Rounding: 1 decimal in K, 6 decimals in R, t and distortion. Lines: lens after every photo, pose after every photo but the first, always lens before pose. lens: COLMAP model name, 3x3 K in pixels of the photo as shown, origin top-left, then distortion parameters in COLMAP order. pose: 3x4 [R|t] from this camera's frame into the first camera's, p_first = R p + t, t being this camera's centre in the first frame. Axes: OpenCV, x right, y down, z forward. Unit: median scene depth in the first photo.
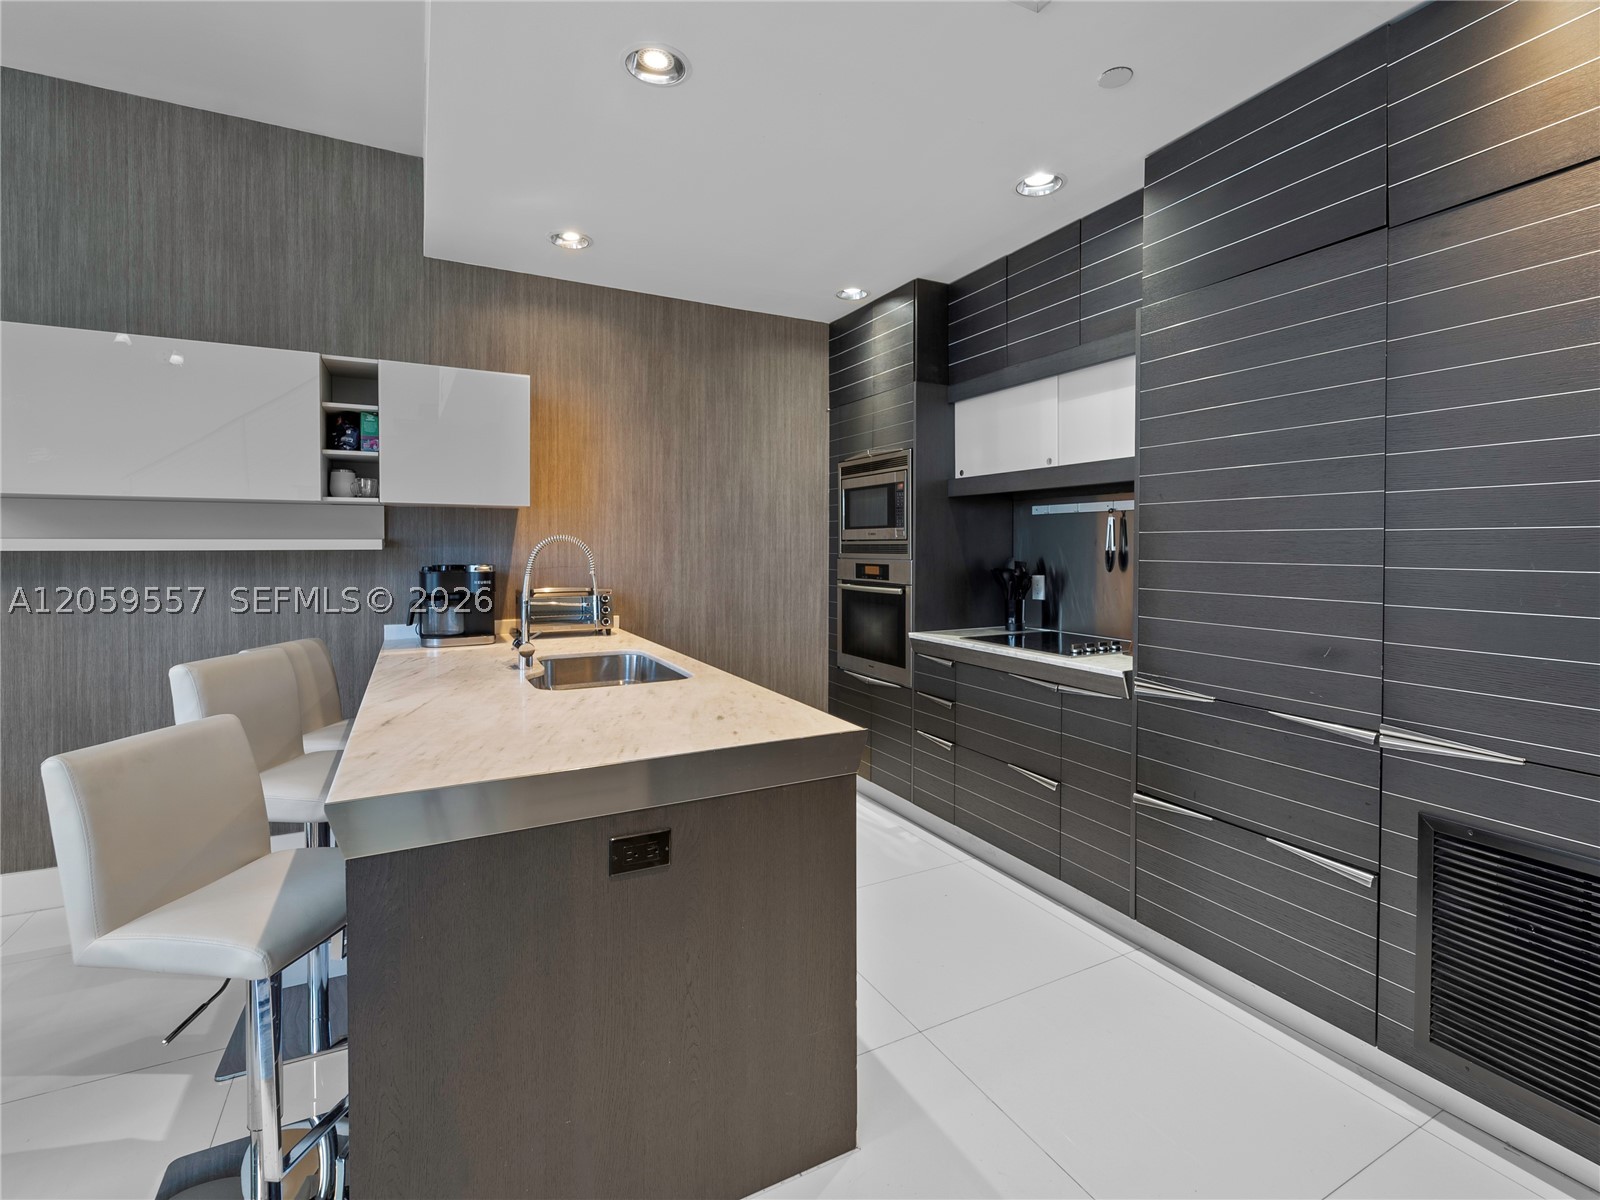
lens RADIAL K [[738.0, 0, 806.9], [0, 738.0, 549.5], [0, 0, 1]] dist [0.000969, -0.001457]
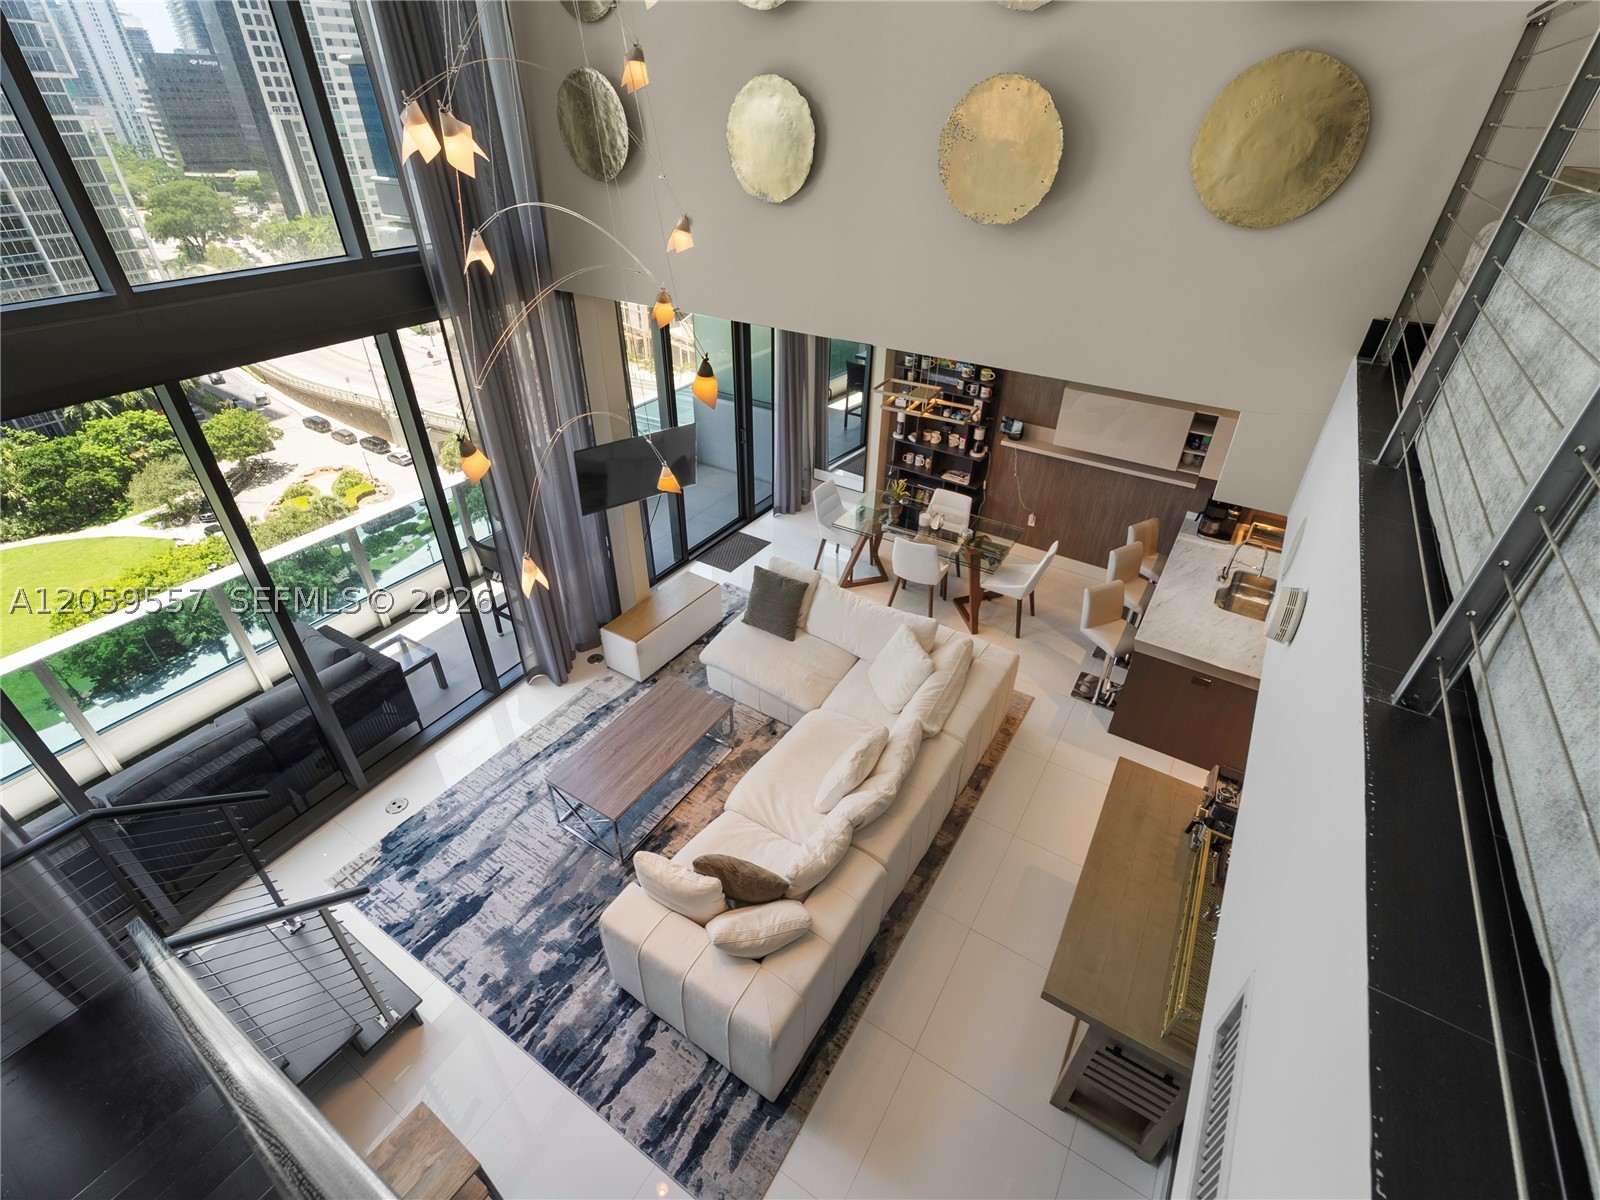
lens RADIAL K [[718.0, 0, 800.0], [0, 718.0, 600.0], [0, 0, 1]] dist [-0.000374, -0.000486]
pose [[0.485194, 0.497653, -0.718977, 0.610744], [-0.019176, 0.828104, 0.560247, -0.974615], [0.874196, -0.258042, 0.411334, -1.092232]]
